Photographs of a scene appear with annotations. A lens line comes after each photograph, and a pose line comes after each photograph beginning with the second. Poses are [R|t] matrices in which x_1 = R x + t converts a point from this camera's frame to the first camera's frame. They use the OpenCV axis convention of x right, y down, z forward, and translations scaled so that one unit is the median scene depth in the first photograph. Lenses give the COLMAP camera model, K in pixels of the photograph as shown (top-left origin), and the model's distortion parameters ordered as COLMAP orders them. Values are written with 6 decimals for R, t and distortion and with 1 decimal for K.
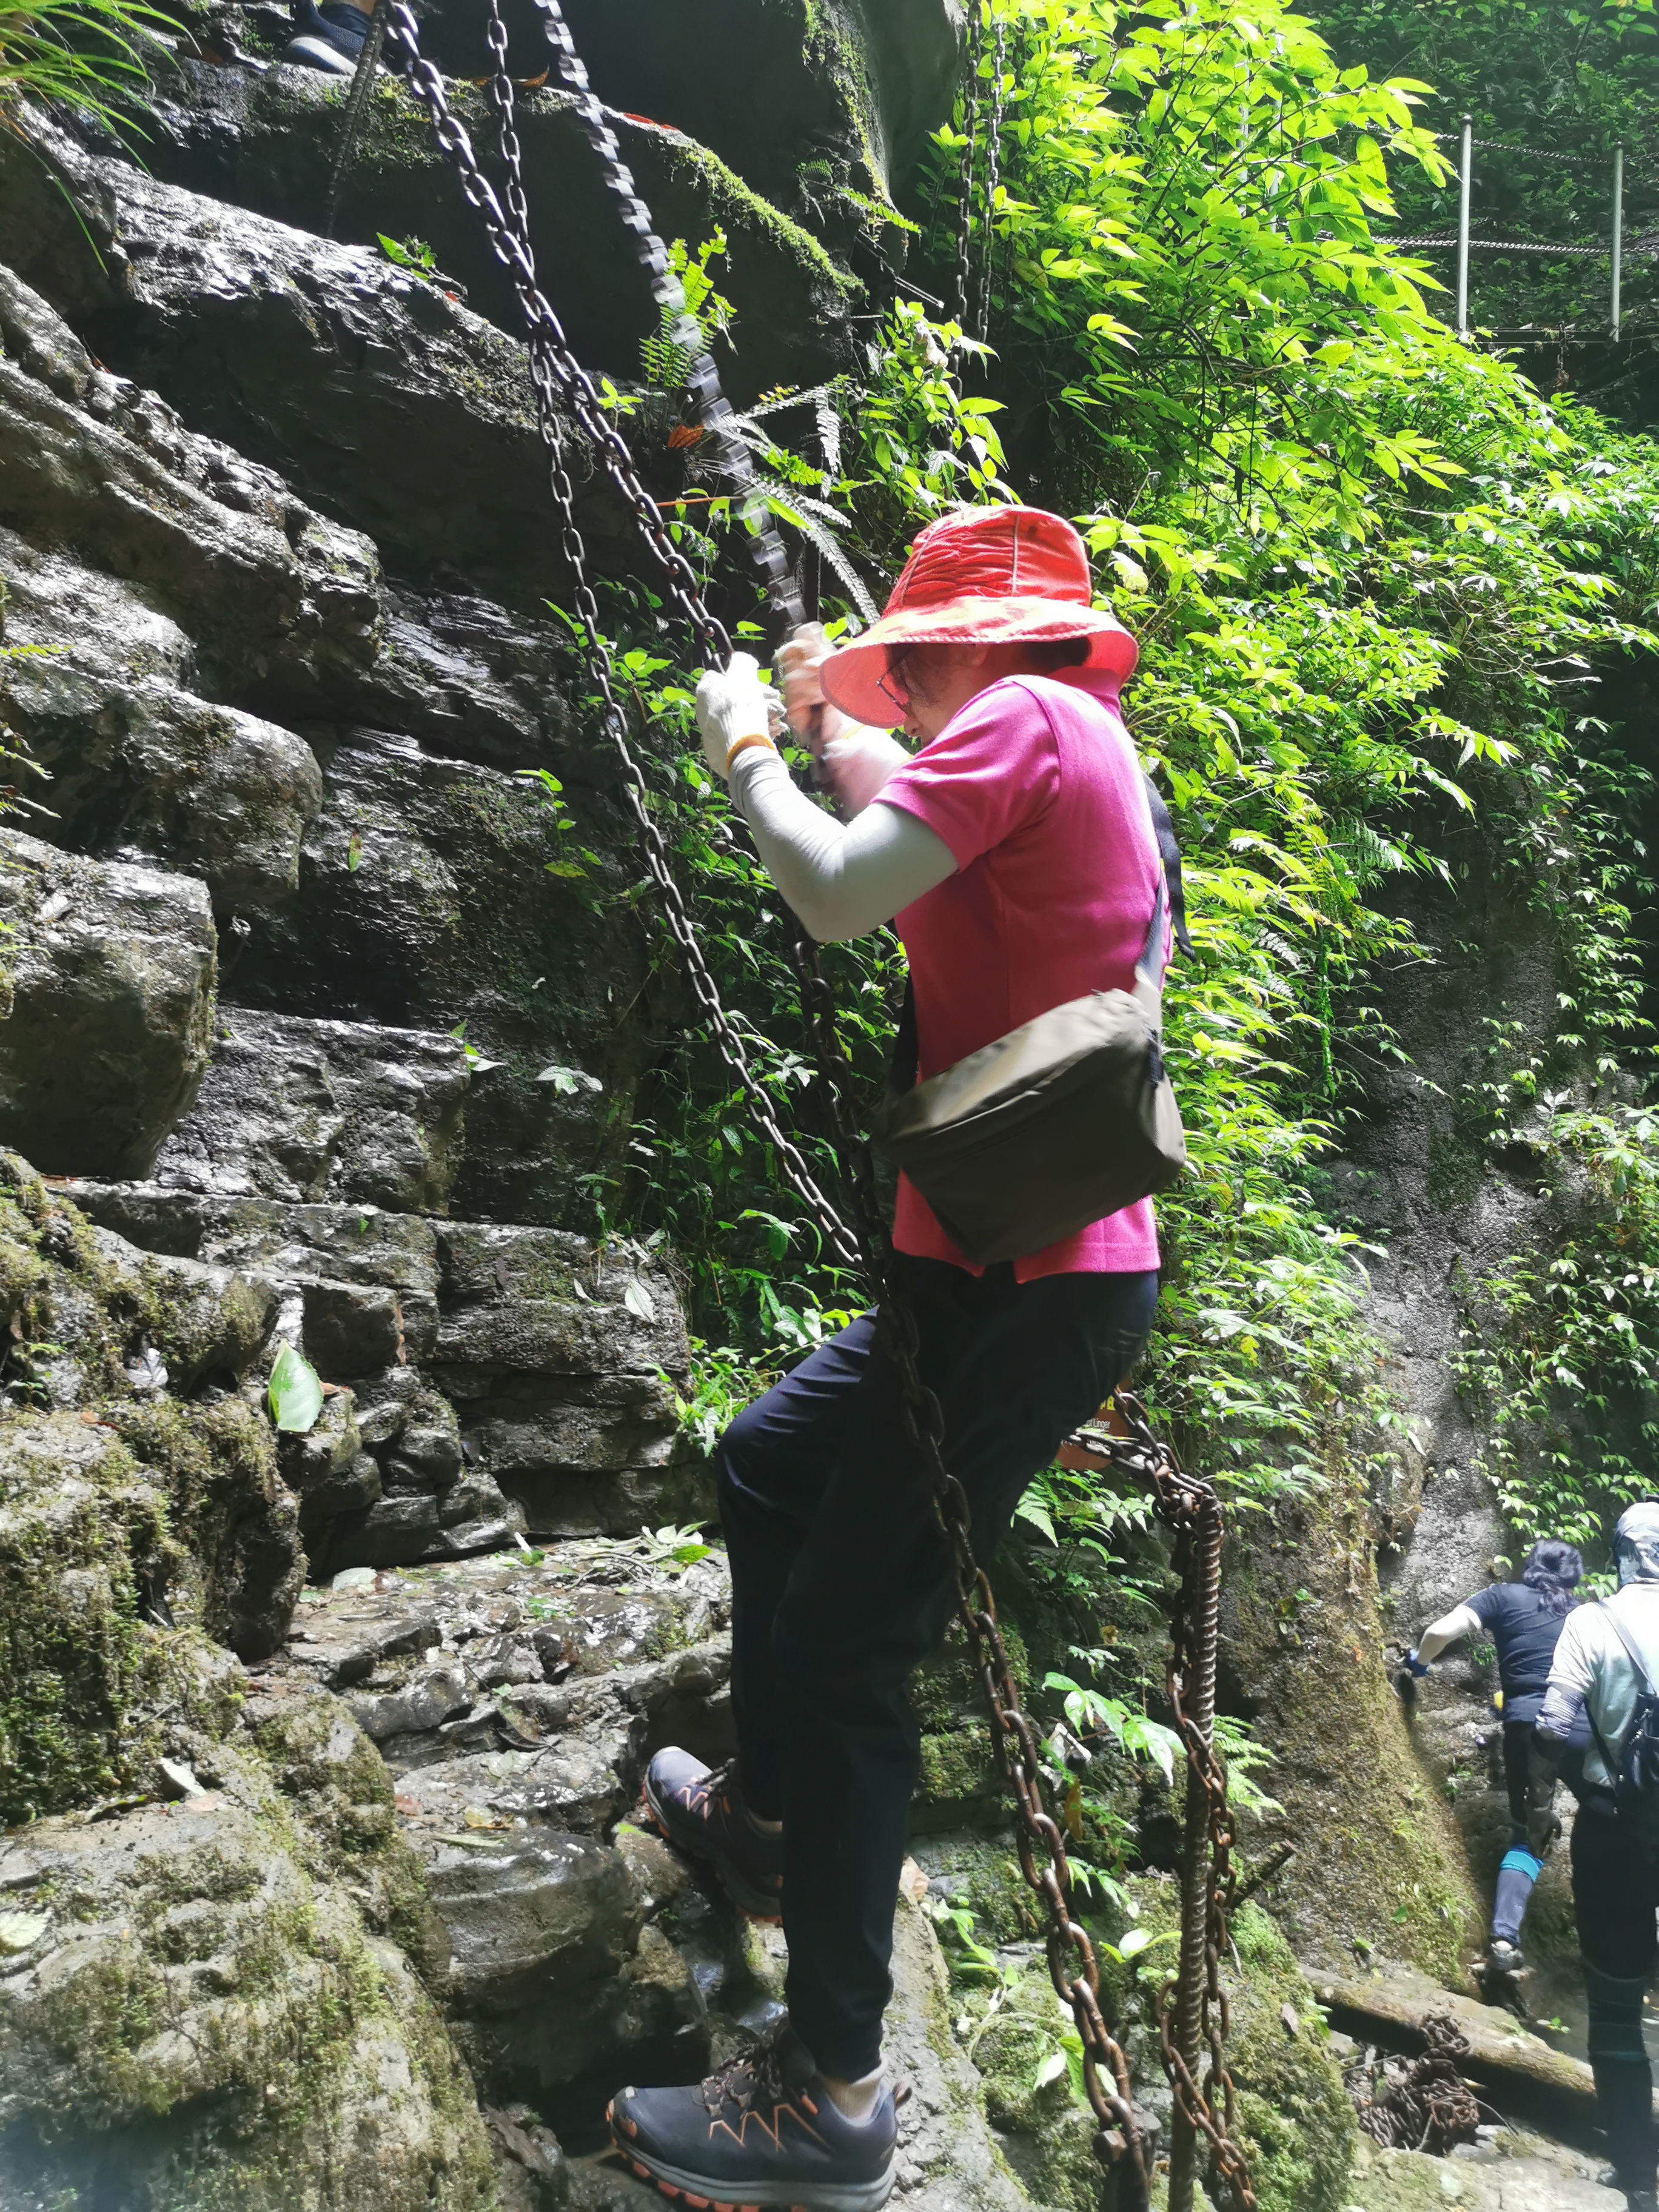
lens RADIAL K [[1724.3, 0, 827.0], [0, 1724.3, 1111.7], [0, 0, 1]] dist [0.067572, -0.083256]
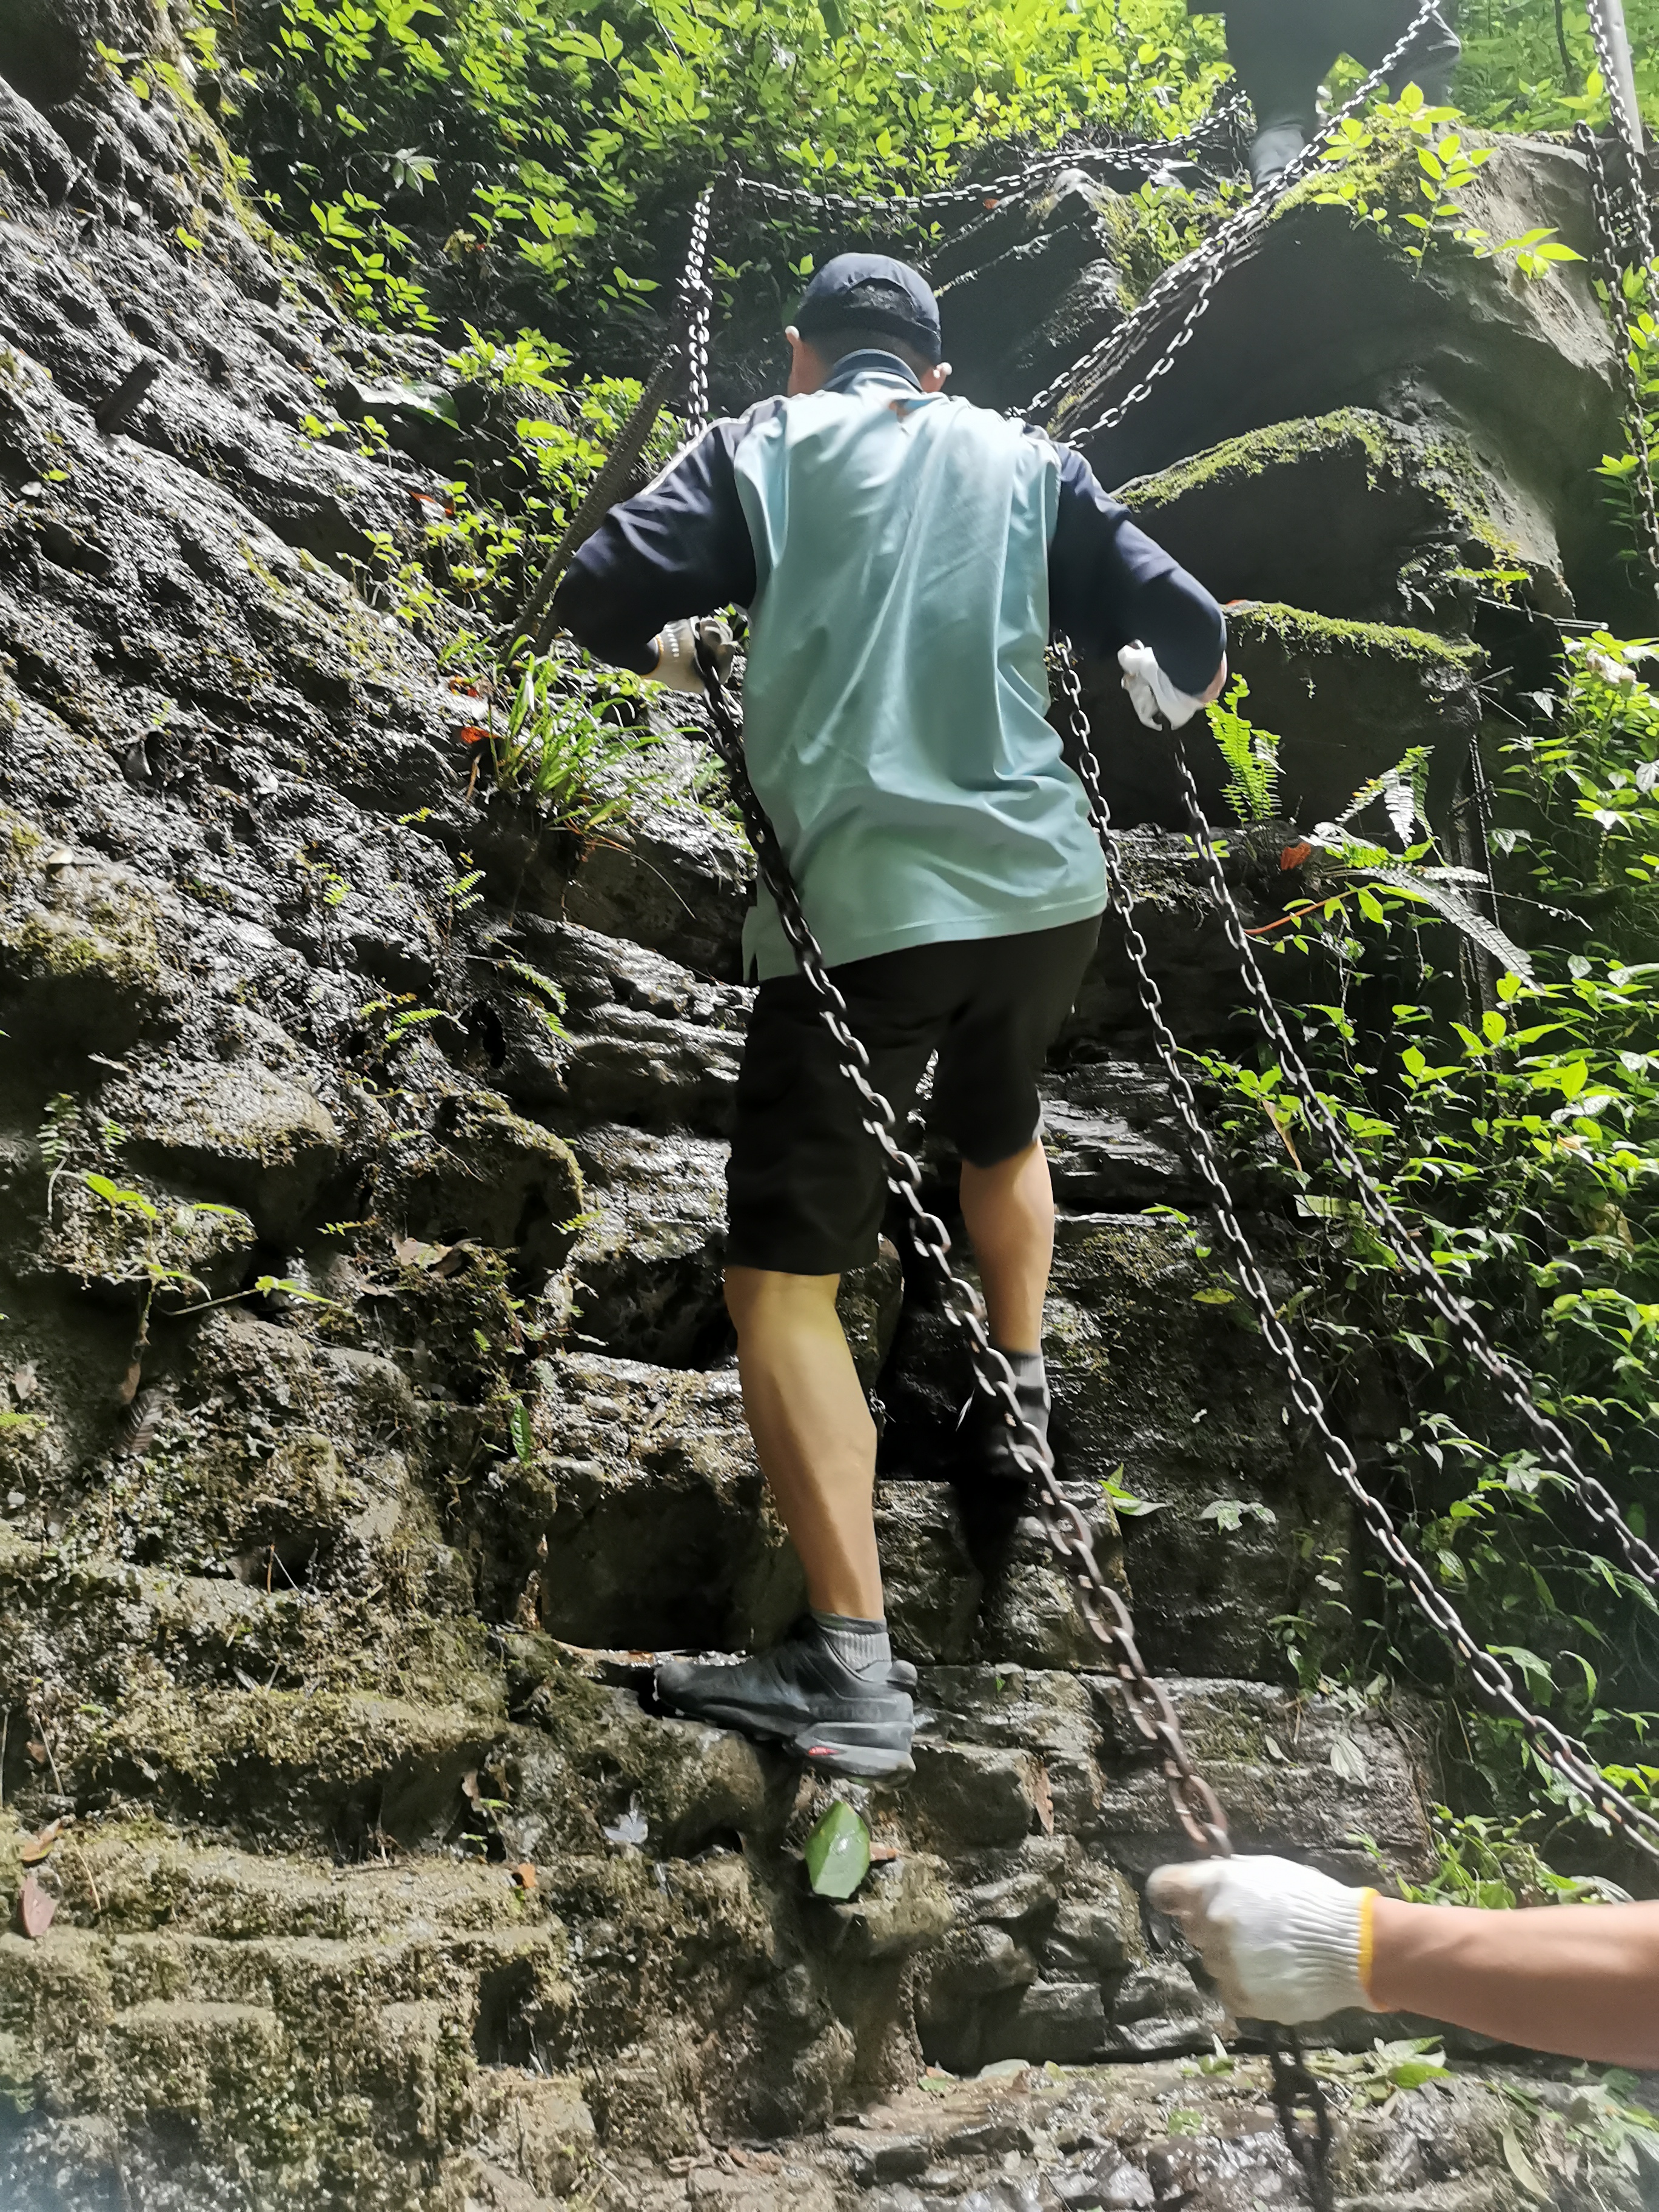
lens RADIAL K [[1729.9, 0, 830.4], [0, 1729.9, 1099.6], [0, 0, 1]] dist [0.053195, -0.071506]
pose [[0.773645, -0.251514, -0.581562, 0.312258], [0.087606, 0.951486, -0.294957, 0.029288], [0.627534, 0.177243, 0.758146, 0.096936]]
